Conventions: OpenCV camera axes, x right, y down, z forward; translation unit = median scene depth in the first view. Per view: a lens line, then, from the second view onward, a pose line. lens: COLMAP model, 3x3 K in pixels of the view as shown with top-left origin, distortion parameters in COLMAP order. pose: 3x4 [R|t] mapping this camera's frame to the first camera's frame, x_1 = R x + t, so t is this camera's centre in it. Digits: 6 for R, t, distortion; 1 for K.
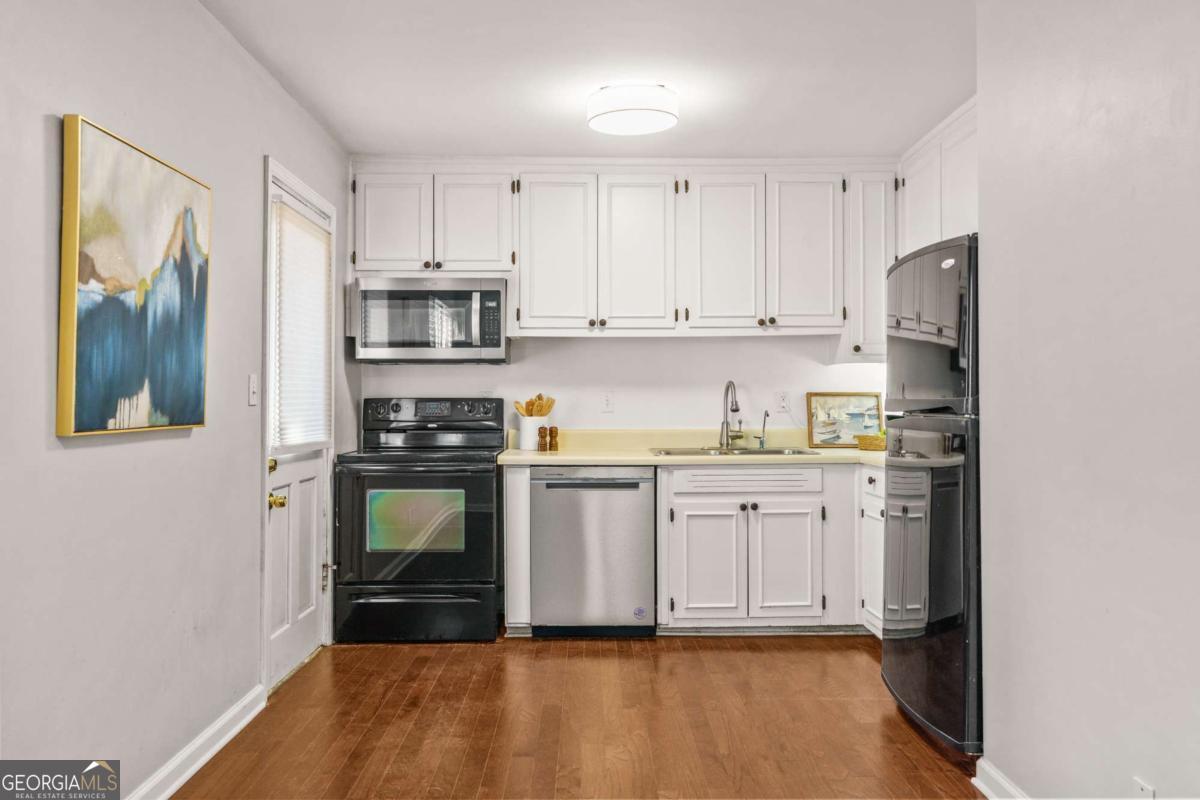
lens RADIAL K [[958.5, 0, 600.9], [0, 958.5, 398.4], [0, 0, 1]] dist [0.003061, 0.002121]
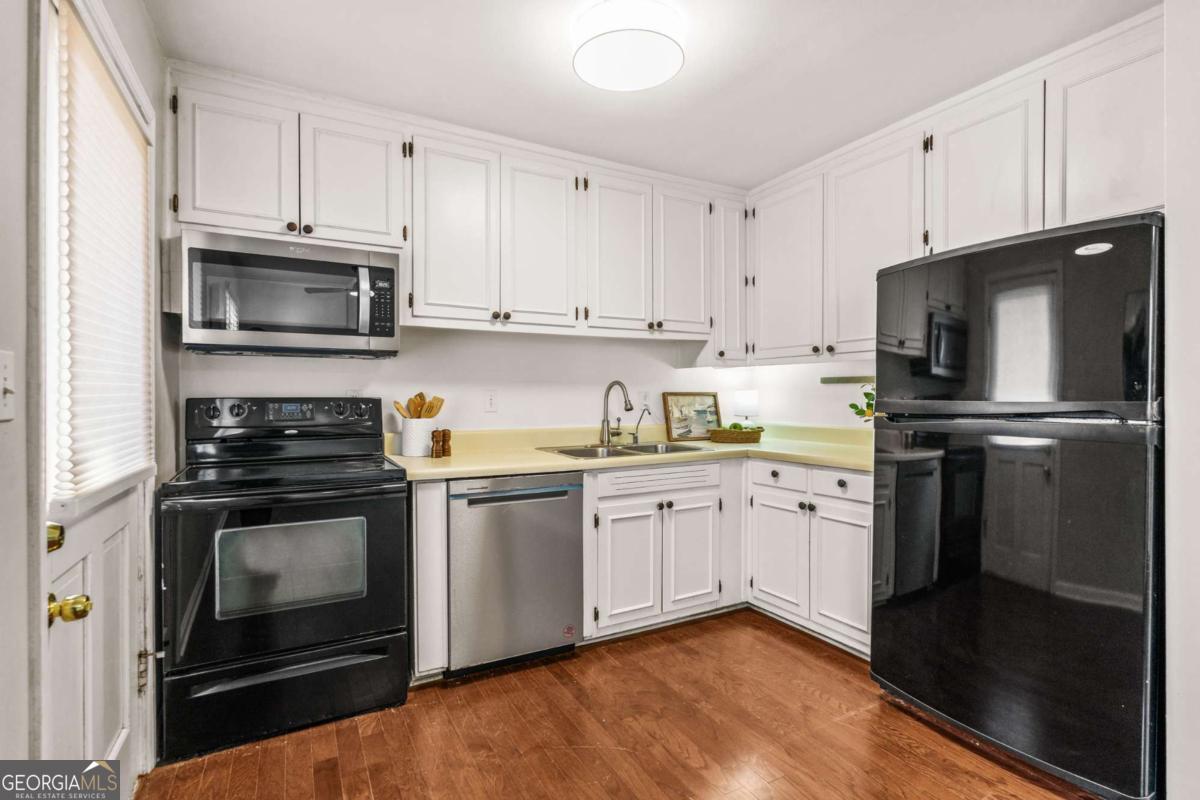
lens RADIAL K [[575.2, 0, 601.0], [0, 575.2, 402.2], [0, 0, 1]] dist [-0.002782, -0.000956]
pose [[0.882526, -0.005149, 0.470236, -0.178990], [-0.001049, 0.999916, 0.012916, -0.003288], [-0.470263, -0.011892, 0.882446, 0.467956]]
